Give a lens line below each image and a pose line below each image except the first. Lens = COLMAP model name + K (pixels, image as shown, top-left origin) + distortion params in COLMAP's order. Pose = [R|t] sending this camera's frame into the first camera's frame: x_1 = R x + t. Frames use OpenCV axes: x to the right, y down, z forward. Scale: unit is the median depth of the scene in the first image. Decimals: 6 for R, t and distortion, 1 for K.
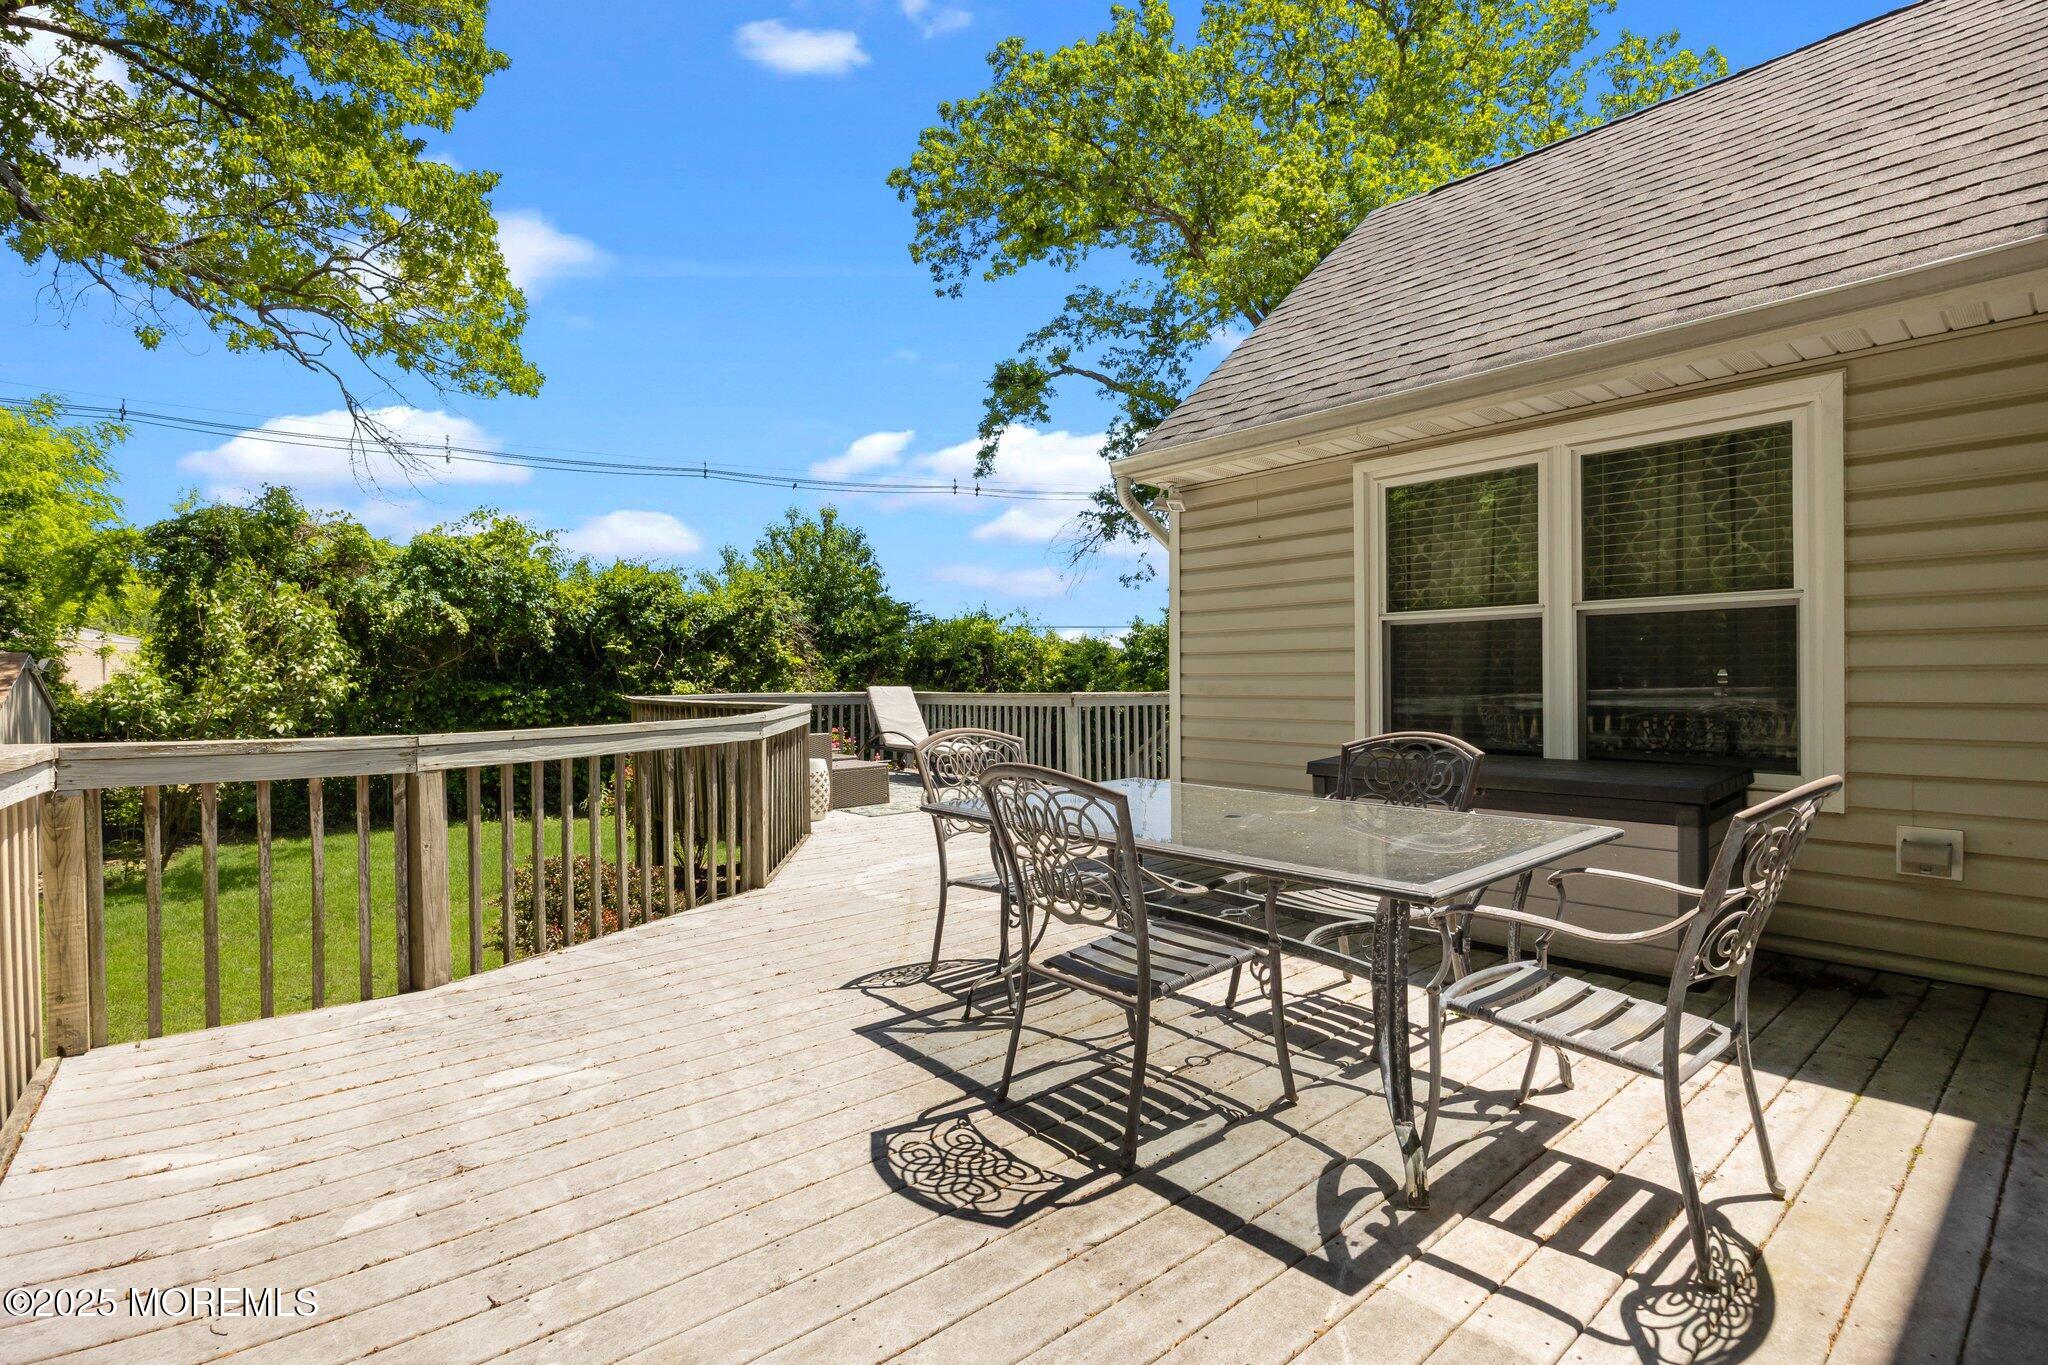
lens RADIAL K [[951.7, 0, 1022.7], [0, 951.7, 680.0], [0, 0, 1]] dist [-0.011232, -0.001071]
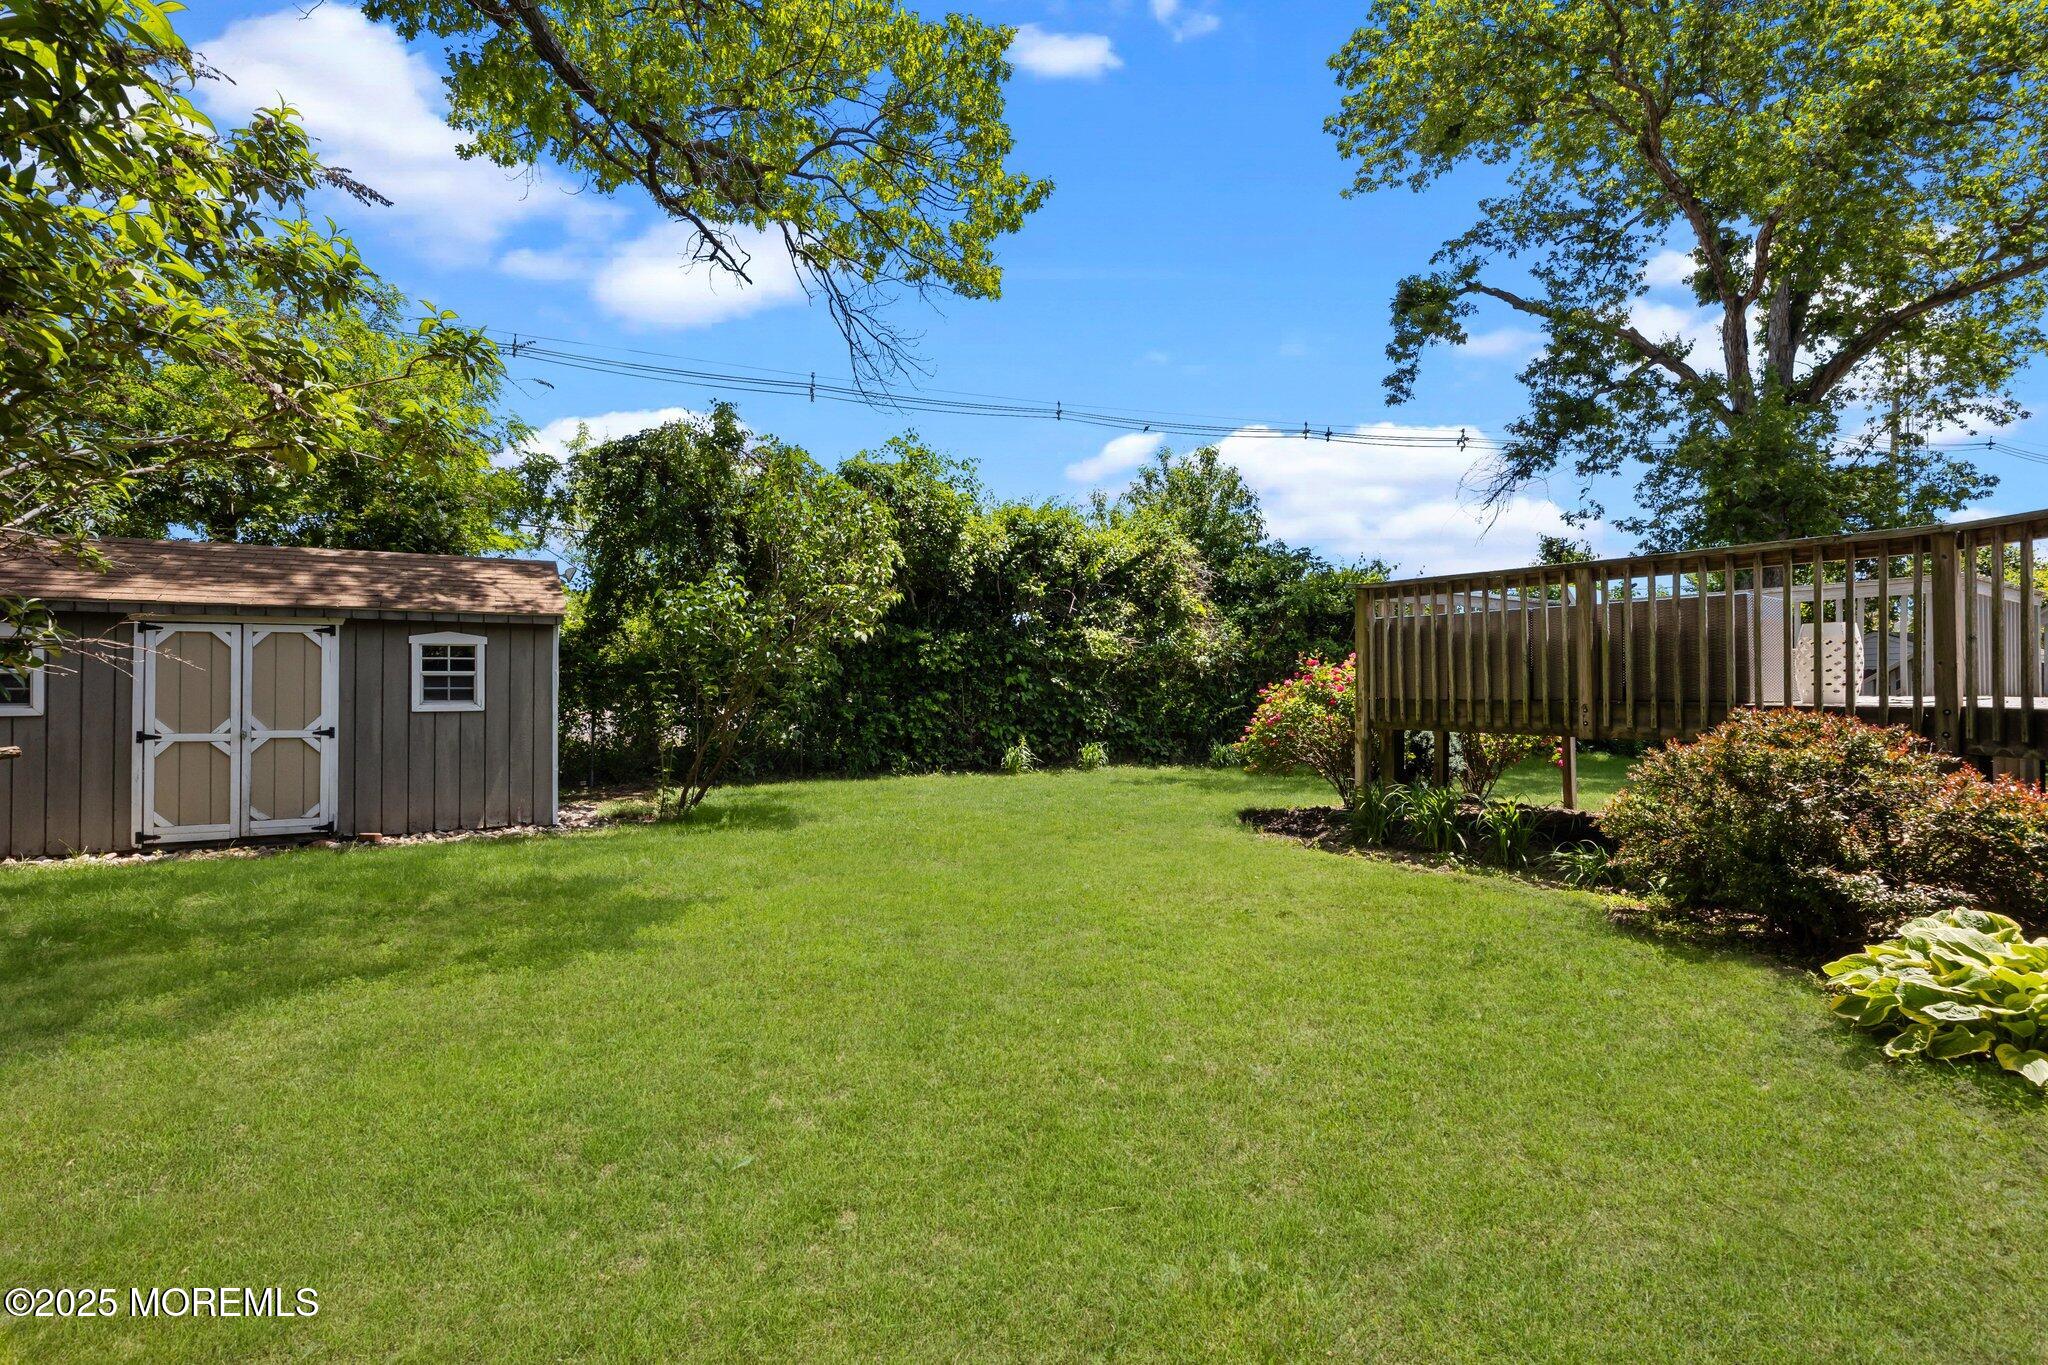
lens RADIAL K [[951.7, 0, 1022.7], [0, 951.7, 680.0], [0, 0, 1]] dist [-0.011232, -0.001071]
pose [[0.992701, 0.004189, -0.120531, -0.297532], [-0.005178, 0.999955, -0.007894, 0.054632], [0.120493, 0.008460, 0.992678, 0.090287]]
